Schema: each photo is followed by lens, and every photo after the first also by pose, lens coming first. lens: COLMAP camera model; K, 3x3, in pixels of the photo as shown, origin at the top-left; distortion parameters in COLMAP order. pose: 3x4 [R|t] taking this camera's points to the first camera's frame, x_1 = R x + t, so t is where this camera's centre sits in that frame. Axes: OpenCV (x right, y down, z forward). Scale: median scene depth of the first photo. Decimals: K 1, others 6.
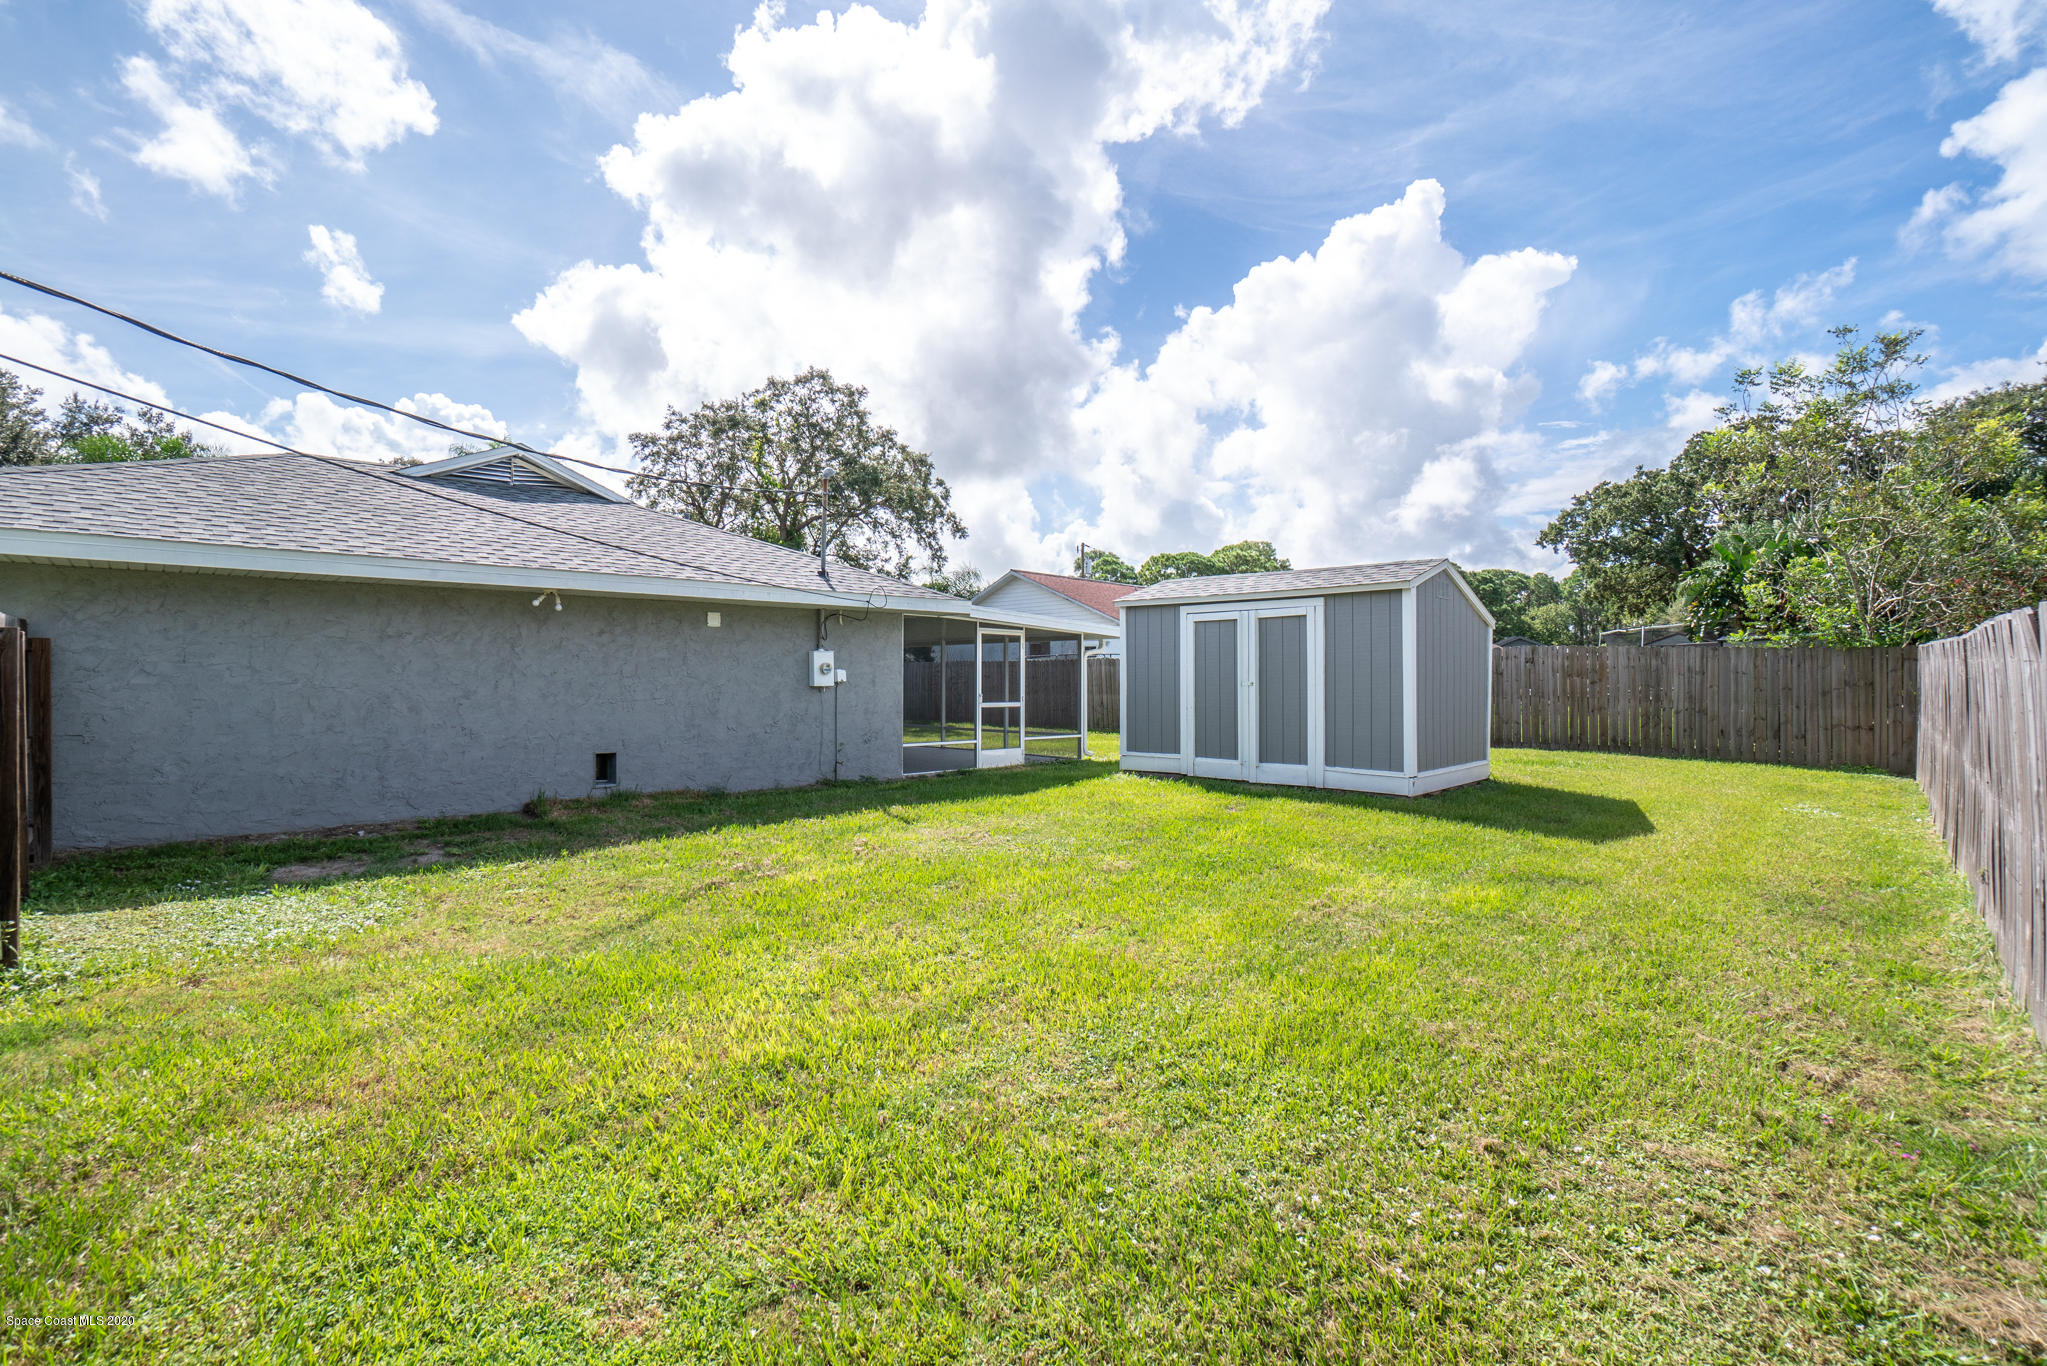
lens RADIAL K [[866.1, 0, 1019.1], [0, 866.1, 676.0], [0, 0, 1]] dist [0.002438, 0.000025]
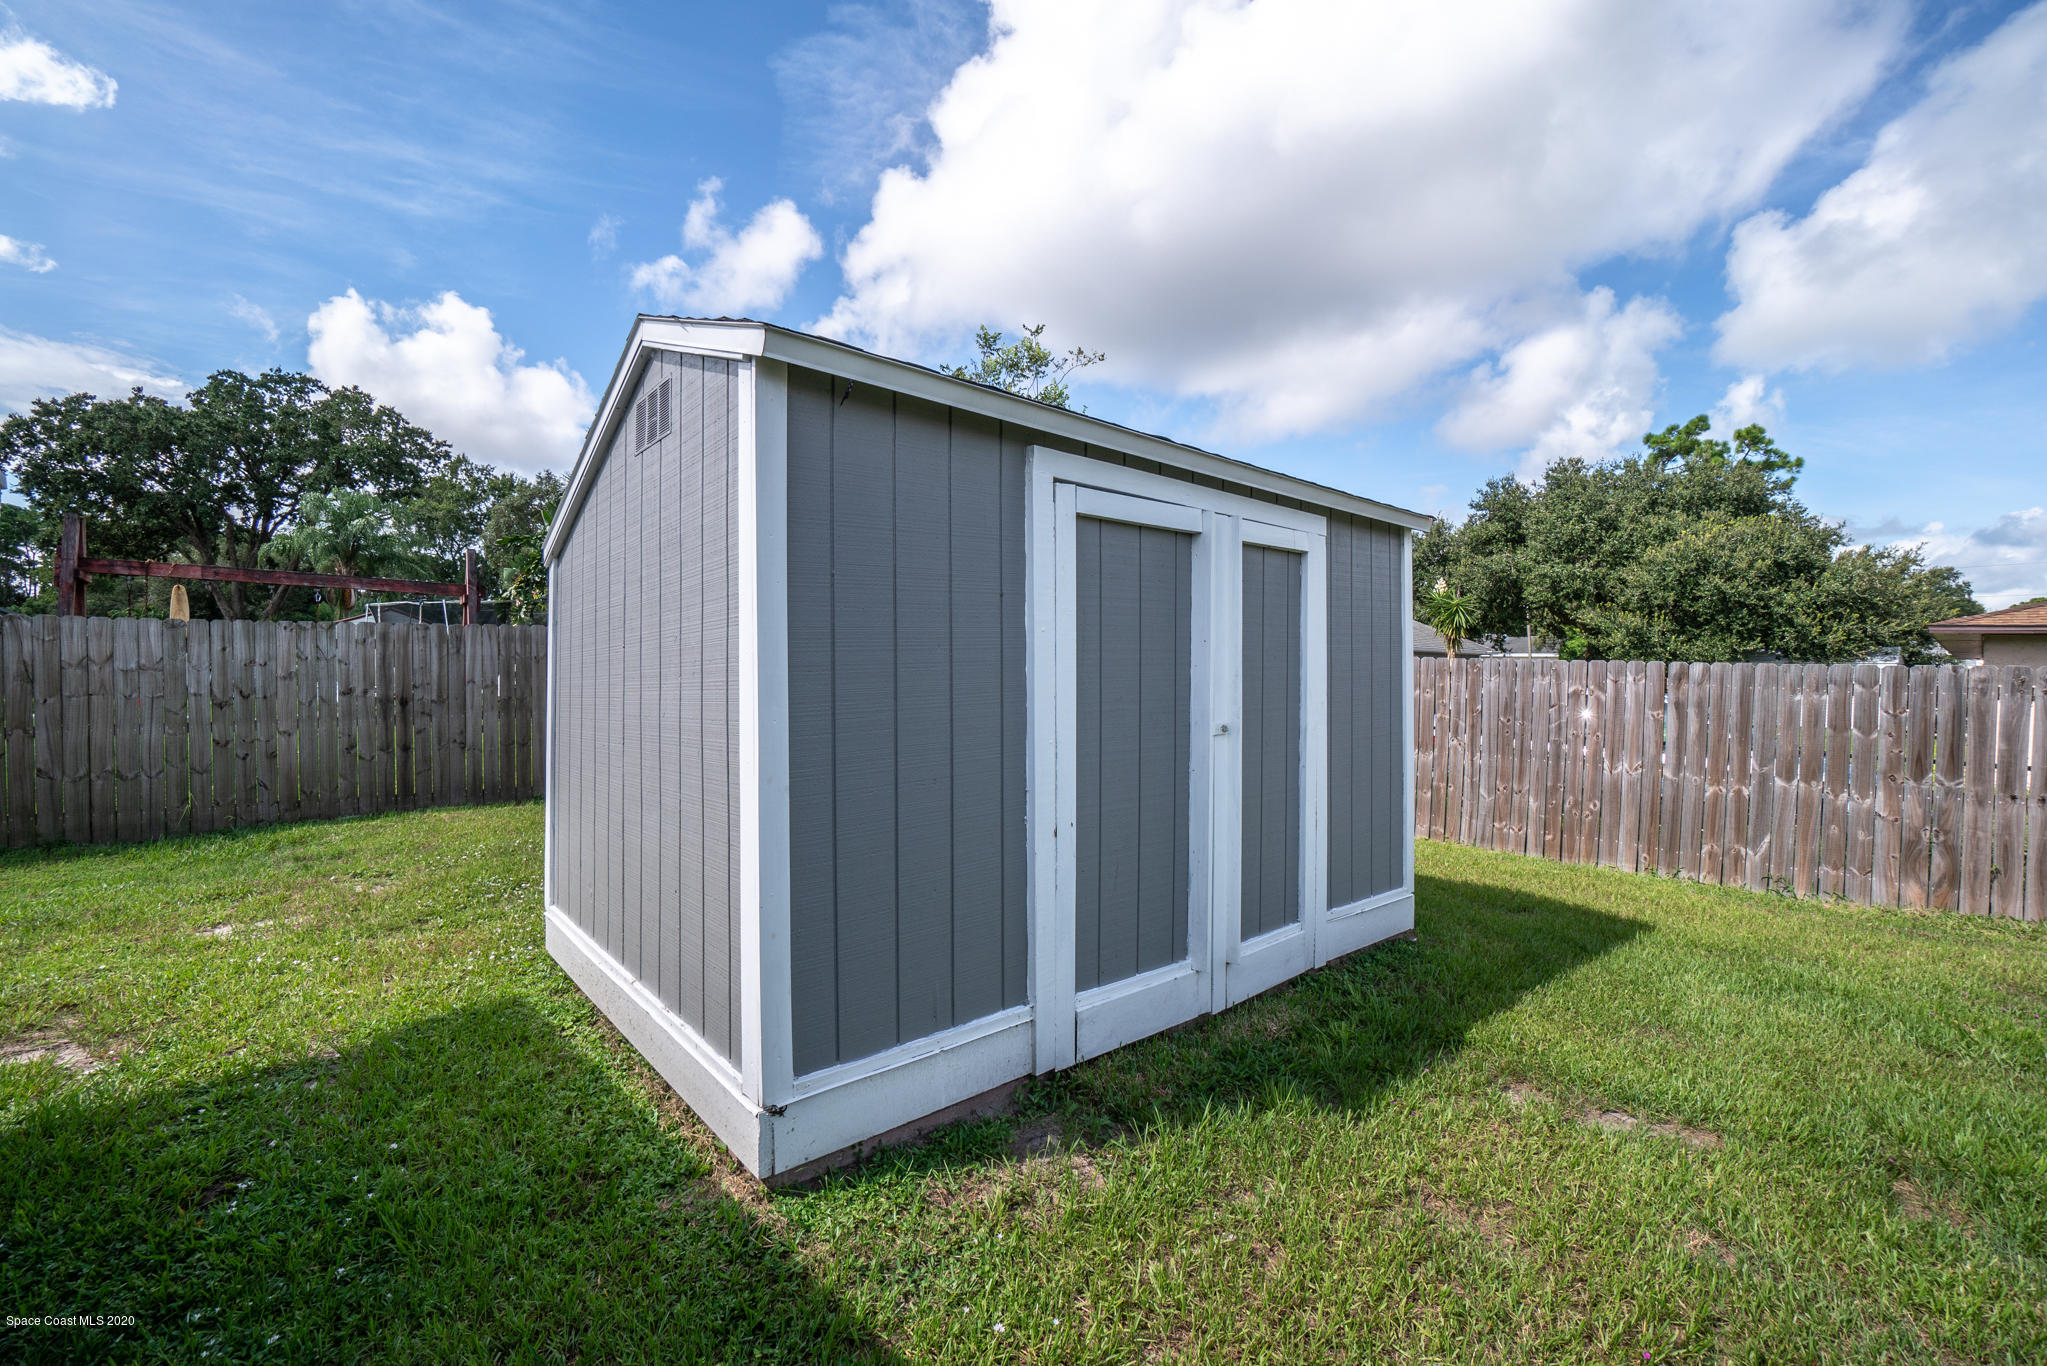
lens RADIAL K [[866.1, 0, 1020.4], [0, 866.1, 683.5], [0, 0, 1]] dist [0.002438, 0.000025]
pose [[0.048581, -0.020268, 0.998614, -0.077832], [-0.007340, 0.999760, 0.020648, -0.014136], [-0.998792, -0.008332, 0.048421, 1.010850]]
